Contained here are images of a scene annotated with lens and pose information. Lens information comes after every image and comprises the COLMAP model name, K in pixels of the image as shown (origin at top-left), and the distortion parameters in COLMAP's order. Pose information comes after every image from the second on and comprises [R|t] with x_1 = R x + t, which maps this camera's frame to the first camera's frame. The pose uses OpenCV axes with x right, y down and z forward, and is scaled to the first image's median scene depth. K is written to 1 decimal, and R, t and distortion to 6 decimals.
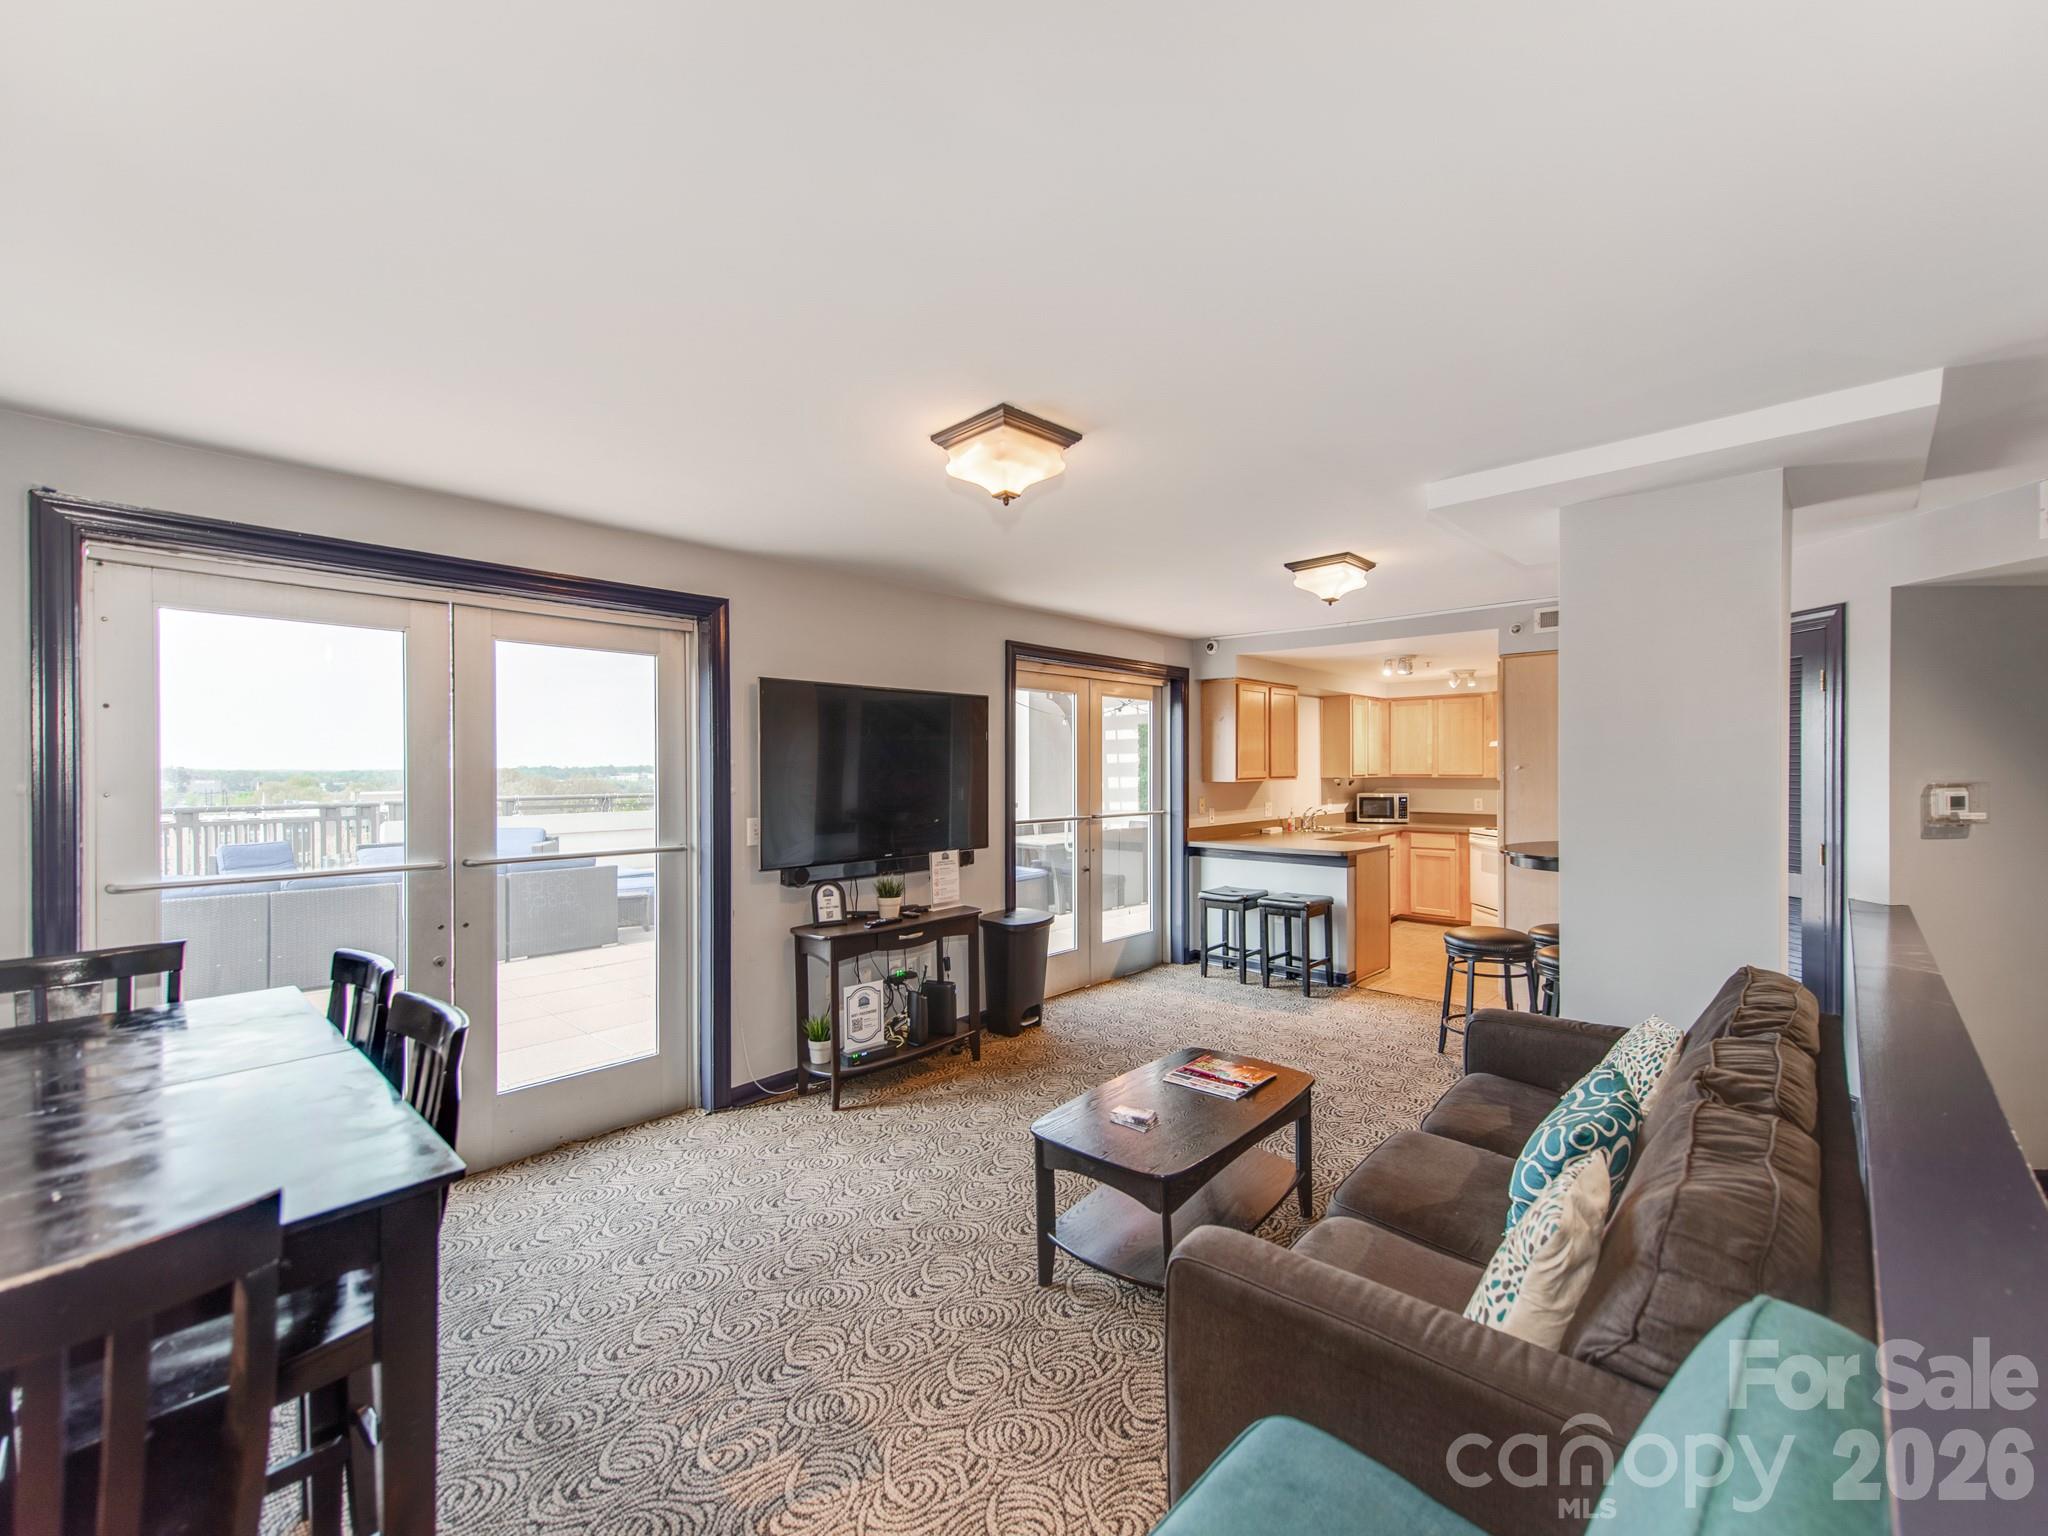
lens RADIAL K [[807.2, 0, 1024.0], [0, 807.2, 768.0], [0, 0, 1]] dist [0.000292, -0.000046]
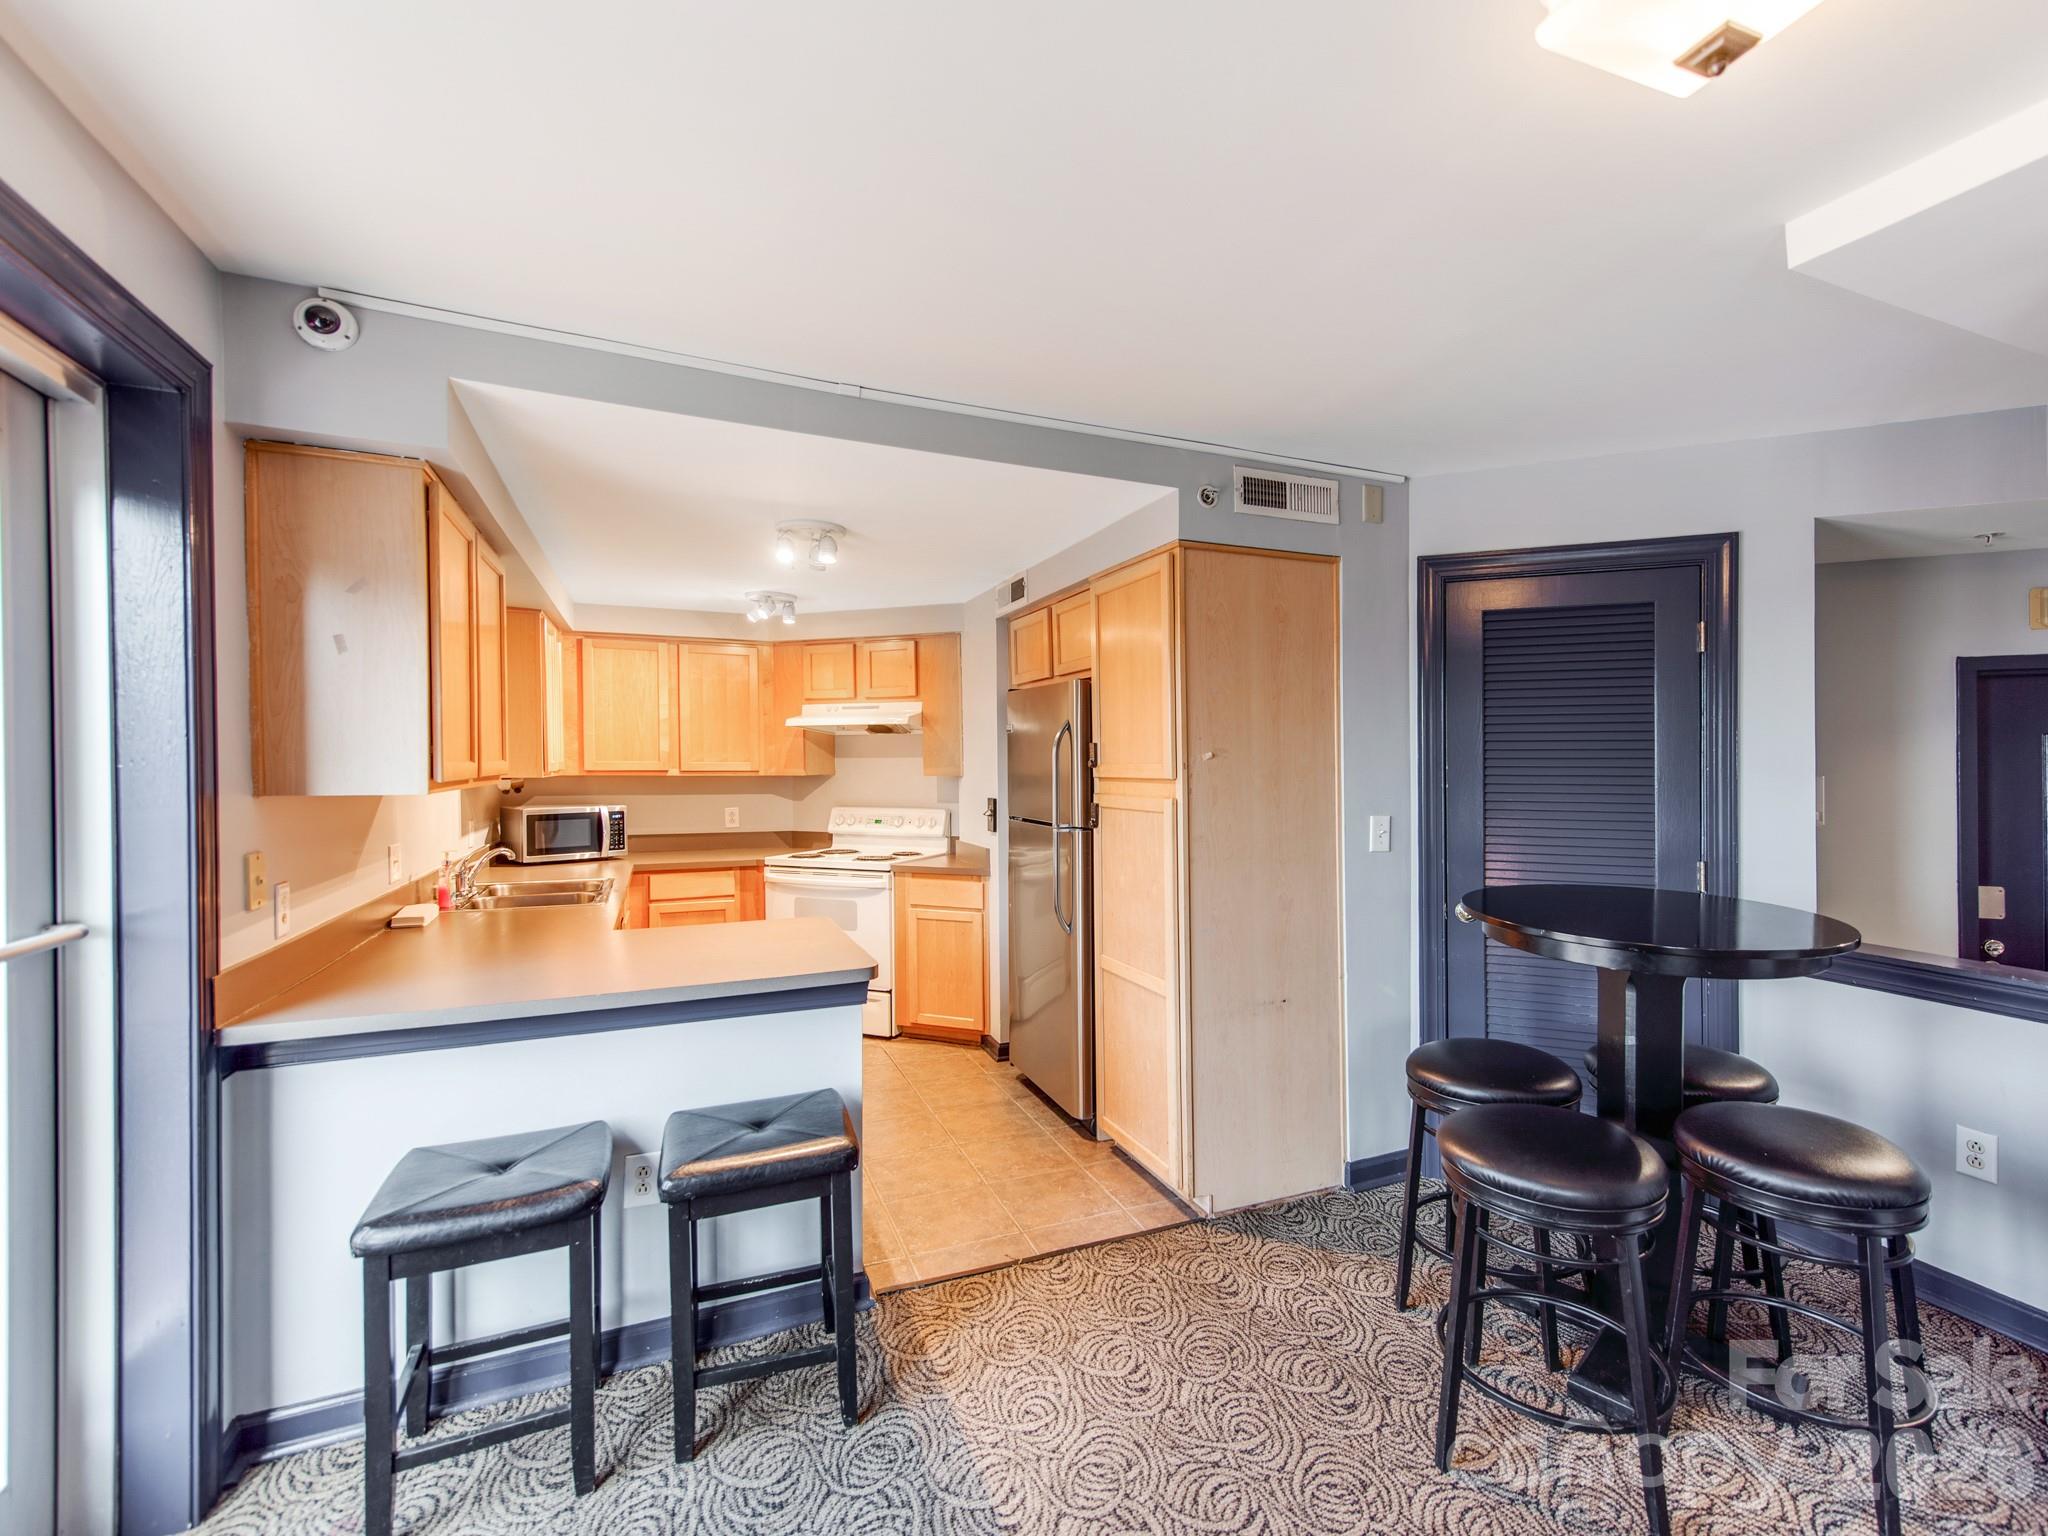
lens RADIAL K [[807.2, 0, 1024.0], [0, 807.2, 768.0], [0, 0, 1]] dist [0.000292, -0.000046]
pose [[0.324497, 0.001941, 0.945885, 0.039309], [-0.001399, 0.999998, -0.001572, 0.007595], [-0.945886, -0.000813, 0.324499, 0.634805]]
